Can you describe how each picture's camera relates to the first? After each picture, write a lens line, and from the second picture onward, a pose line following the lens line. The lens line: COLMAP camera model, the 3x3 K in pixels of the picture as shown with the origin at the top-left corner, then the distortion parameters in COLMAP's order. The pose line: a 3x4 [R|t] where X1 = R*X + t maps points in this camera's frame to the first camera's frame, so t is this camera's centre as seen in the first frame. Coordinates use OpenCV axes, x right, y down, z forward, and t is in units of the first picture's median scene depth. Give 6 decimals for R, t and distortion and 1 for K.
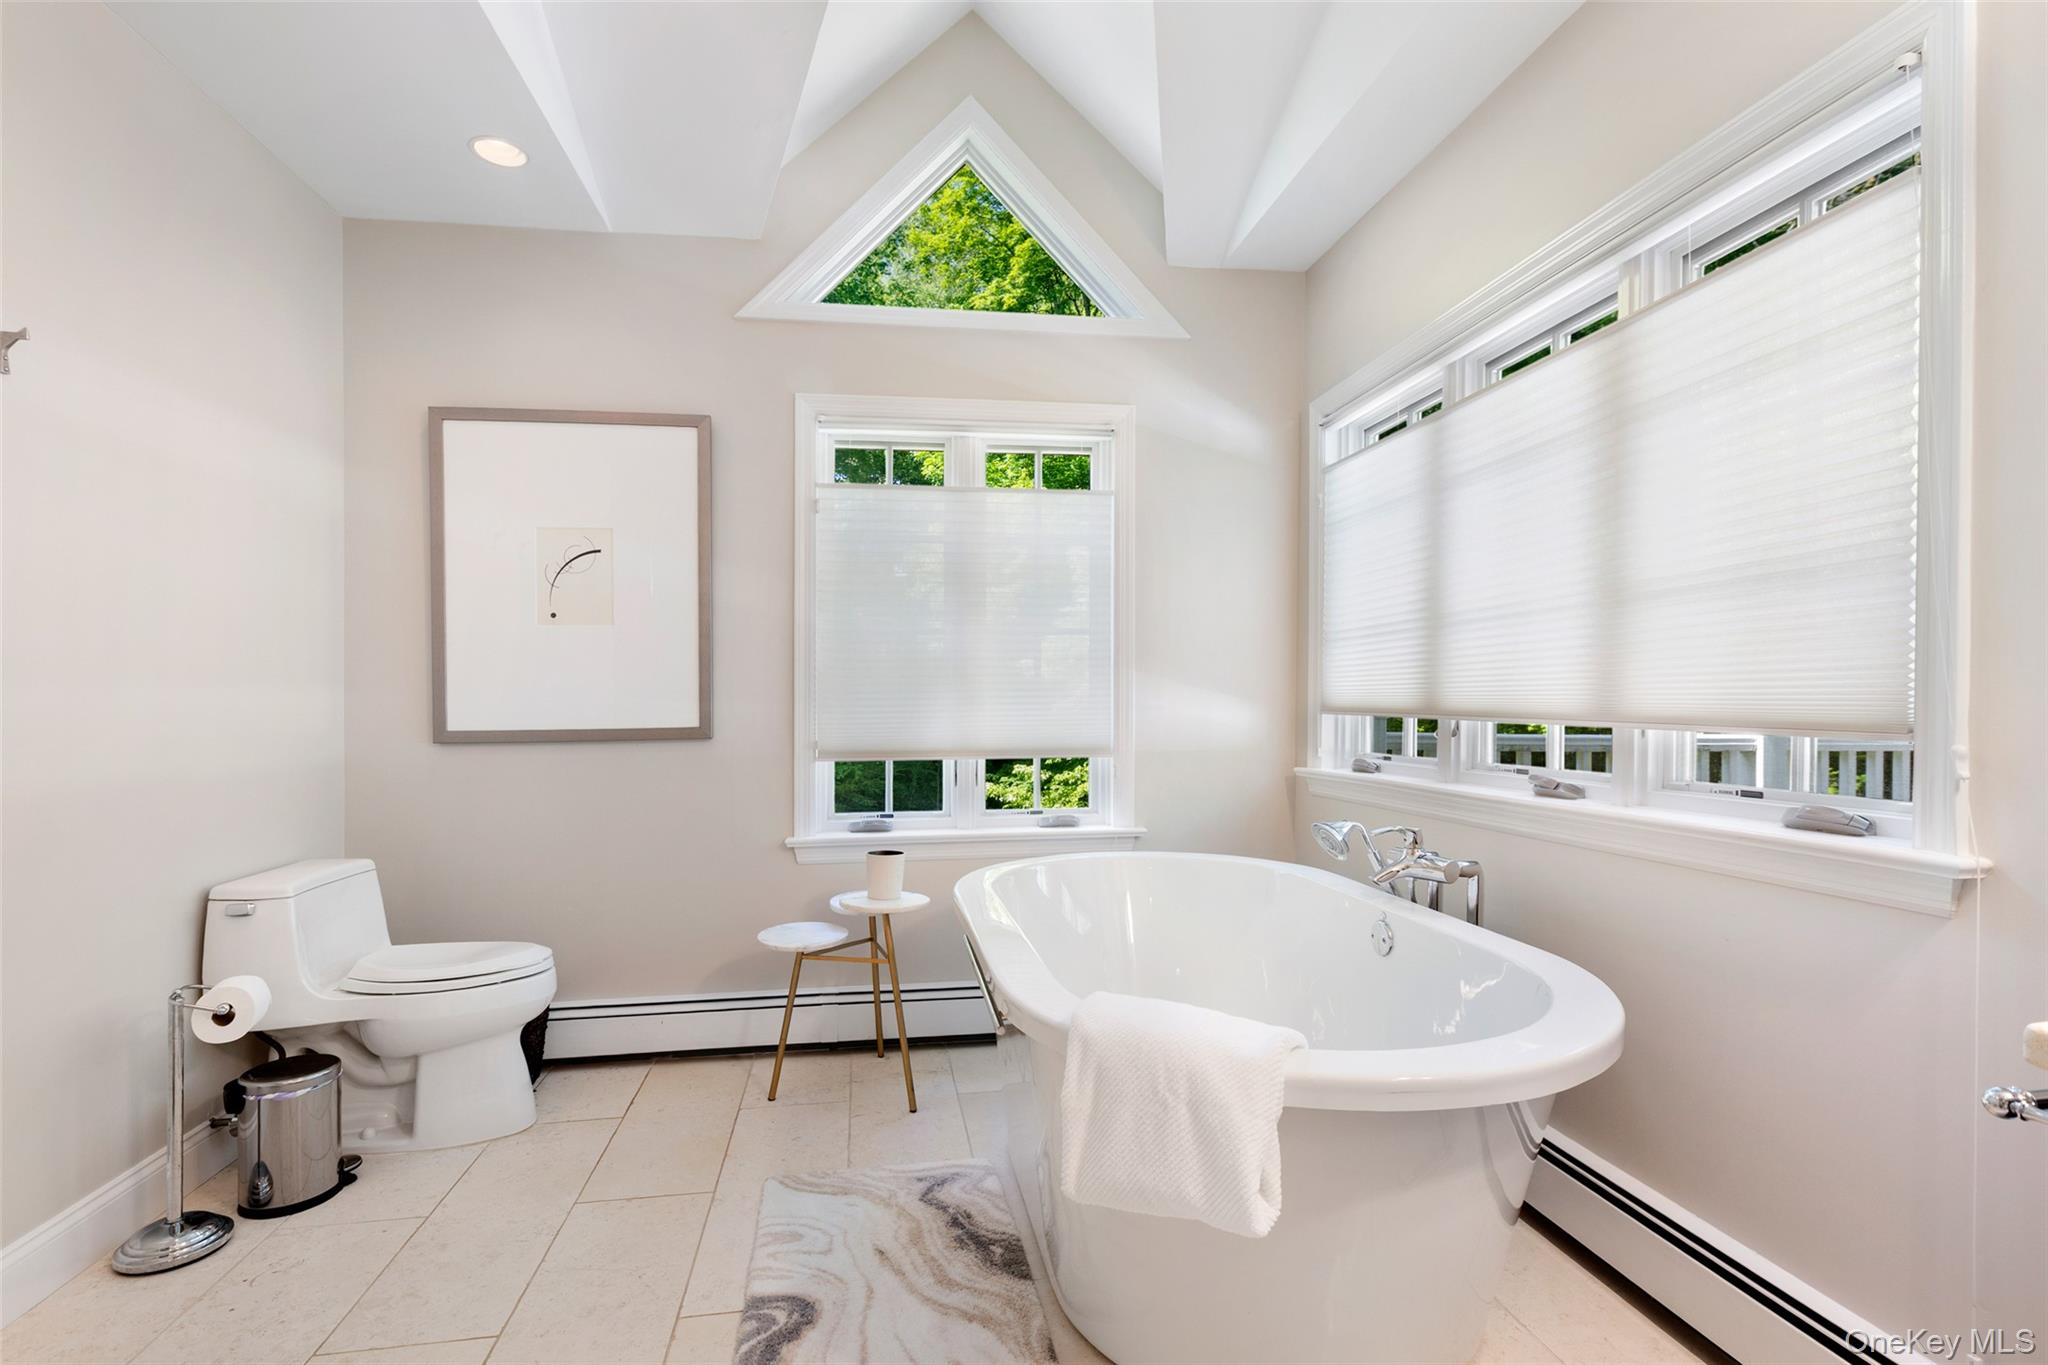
lens RADIAL K [[945.0, 0, 1030.3], [0, 945.0, 676.1], [0, 0, 1]] dist [-0.000490, -0.000924]
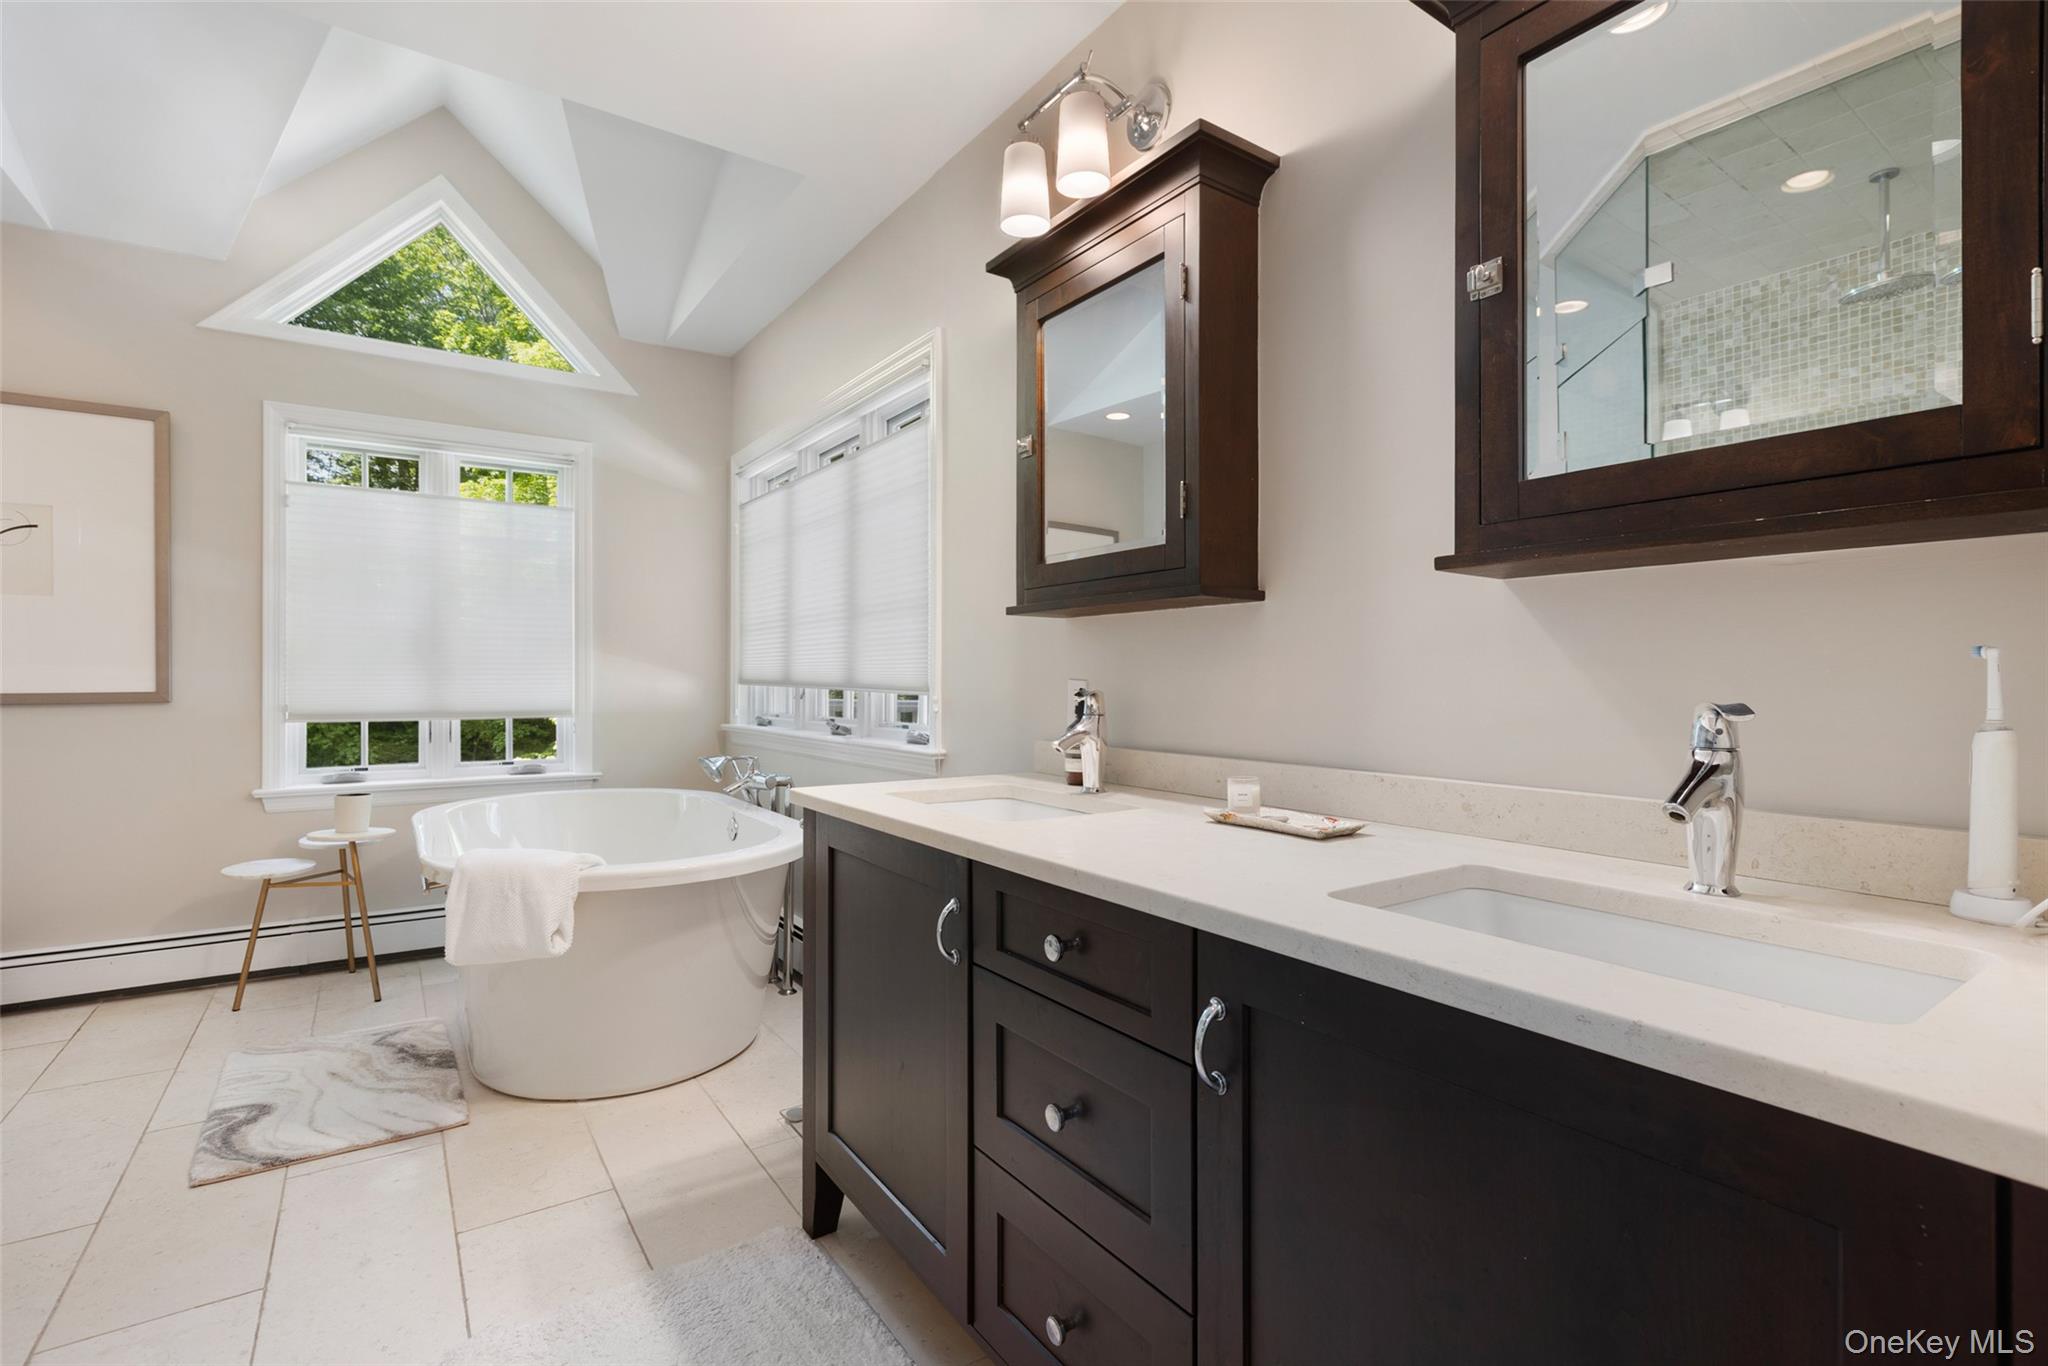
lens RADIAL K [[962.9, 0, 1017.4], [0, 962.9, 677.8], [0, 0, 1]] dist [0.006470, 0.000104]
pose [[0.918144, 0.010510, 0.396108, 0.132448], [-0.021329, 0.999510, 0.022918, -0.010242], [-0.395673, -0.029491, 0.917918, -0.458388]]
